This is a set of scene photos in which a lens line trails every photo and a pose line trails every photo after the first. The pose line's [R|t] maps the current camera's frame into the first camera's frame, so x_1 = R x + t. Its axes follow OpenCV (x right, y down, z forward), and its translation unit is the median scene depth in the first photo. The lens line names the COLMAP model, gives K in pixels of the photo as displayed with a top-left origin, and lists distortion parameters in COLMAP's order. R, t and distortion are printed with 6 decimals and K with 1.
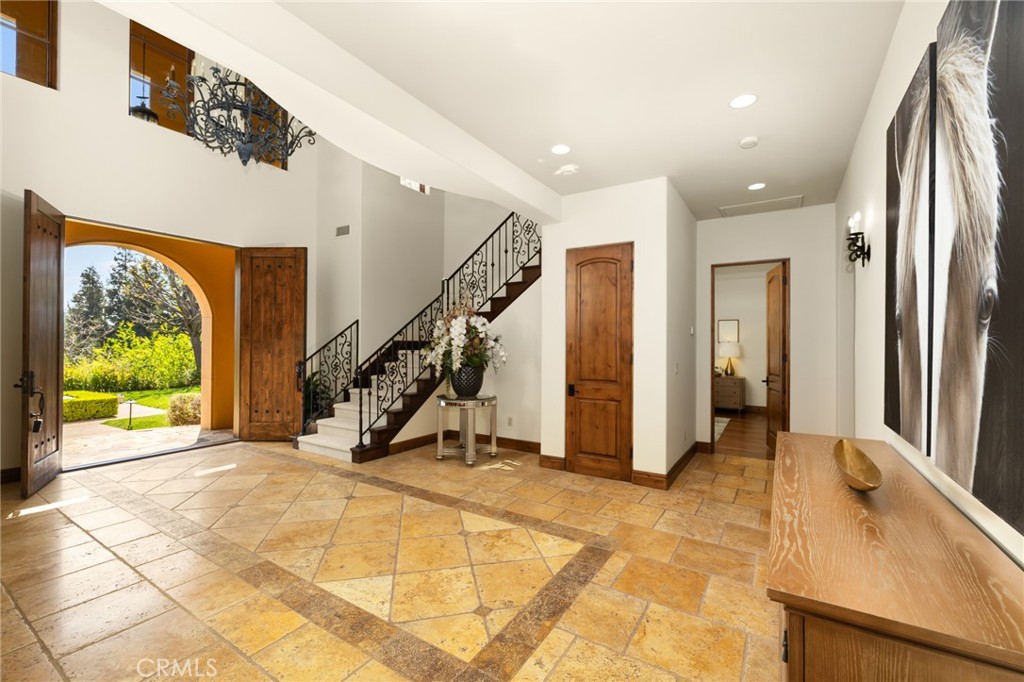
lens RADIAL K [[430.3, 0, 518.4], [0, 430.3, 340.0], [0, 0, 1]] dist [0.002235, -0.001614]
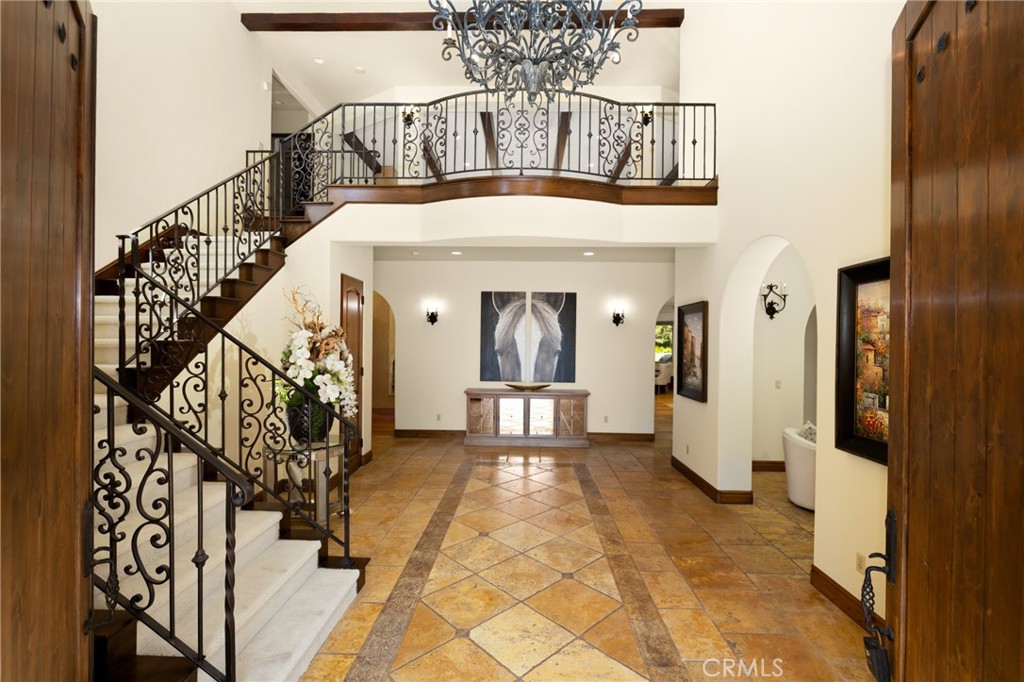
lens RADIAL K [[453.8, 0, 511.6], [0, 453.8, 342.2], [0, 0, 1]] dist [-0.002235, 0.001362]
pose [[-0.501994, -0.015576, 0.864731, -1.376714], [-0.018295, 0.999805, 0.007388, -0.073520], [-0.864678, -0.012112, -0.502181, 1.559471]]
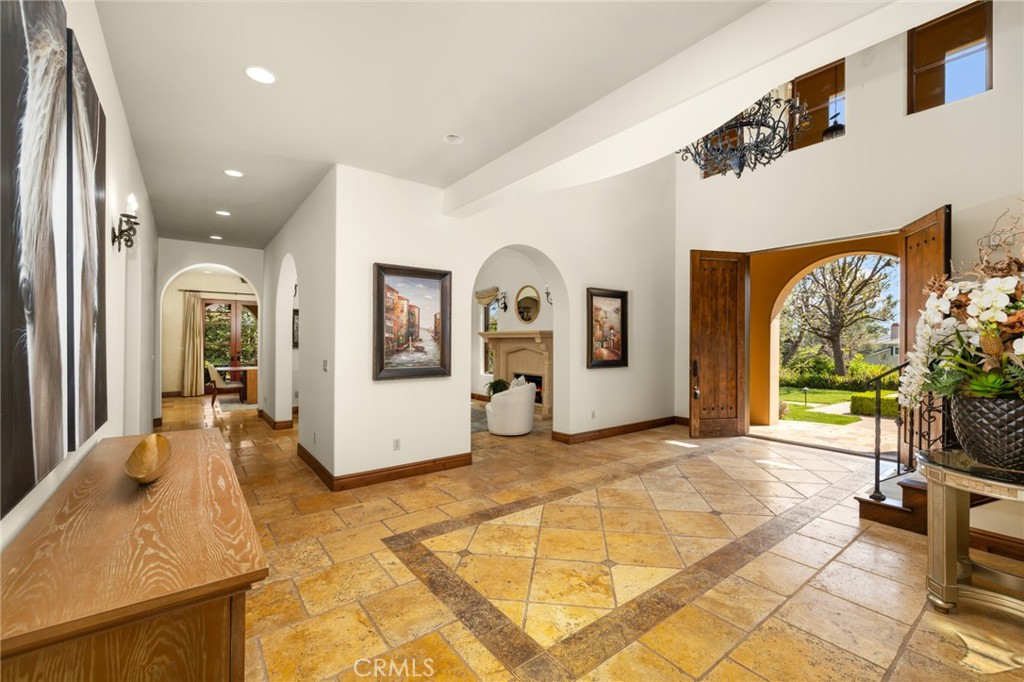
lens RADIAL K [[430.3, 0, 513.7], [0, 430.3, 340.3], [0, 0, 1]] dist [0.002235, -0.001614]
pose [[-0.355530, -0.009076, -0.934621, 0.654184], [-0.002010, 0.999958, -0.008946, 0.011902], [0.934663, -0.001302, -0.355534, 0.989578]]
